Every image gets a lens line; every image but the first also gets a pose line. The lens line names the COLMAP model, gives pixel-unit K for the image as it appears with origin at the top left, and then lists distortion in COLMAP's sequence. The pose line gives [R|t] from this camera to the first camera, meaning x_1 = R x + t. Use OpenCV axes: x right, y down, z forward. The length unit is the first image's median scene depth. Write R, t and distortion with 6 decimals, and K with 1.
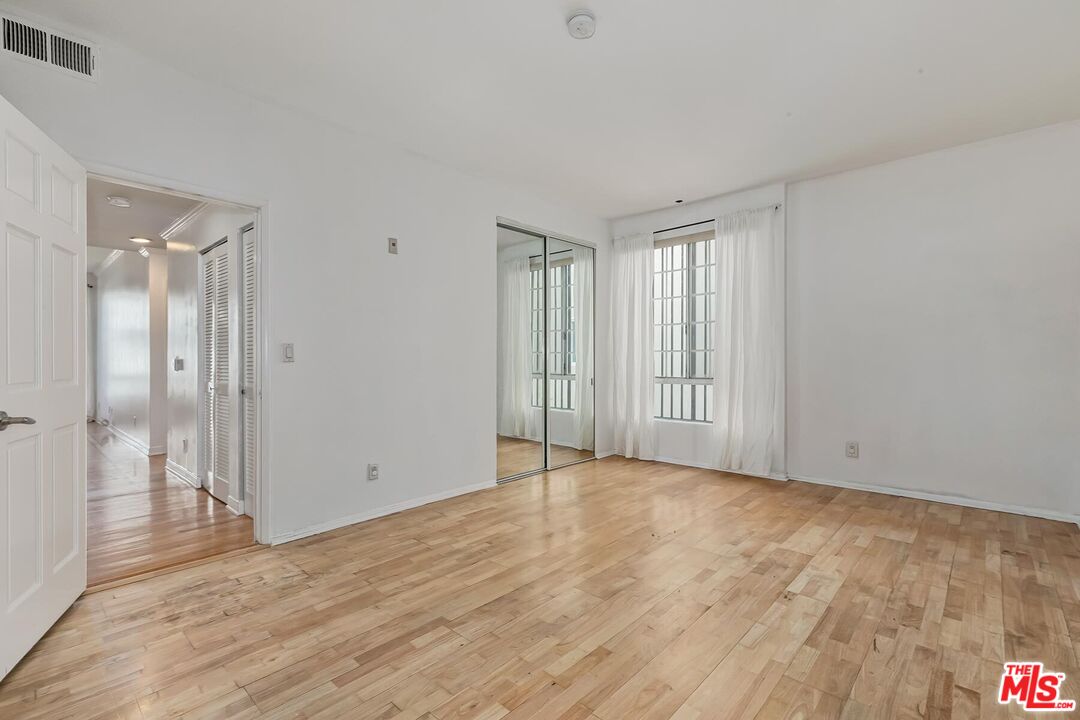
lens RADIAL K [[488.5, 0, 536.3], [0, 488.5, 358.3], [0, 0, 1]] dist [0.003919, 0.000050]
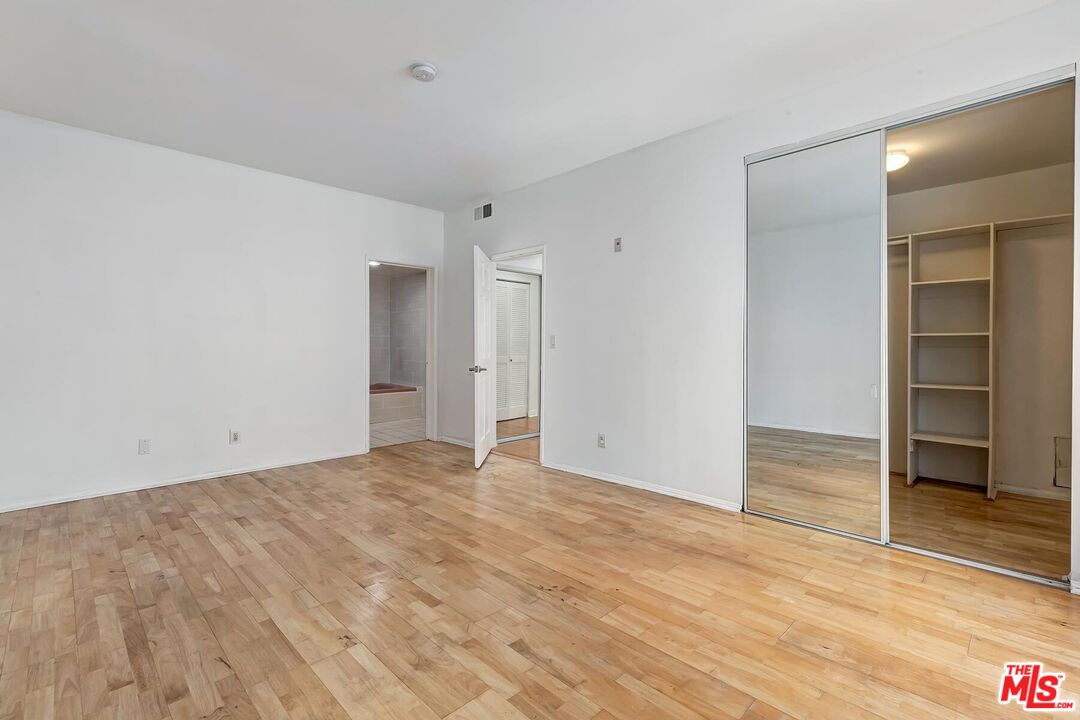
lens RADIAL K [[493.2, 0, 536.3], [0, 493.2, 349.9], [0, 0, 1]] dist [0.007056, 0.000087]
pose [[-0.049232, 0.009266, -0.998744, 1.040808], [0.003922, 0.999951, 0.009083, -0.001560], [0.998780, -0.003470, -0.049266, 1.072402]]
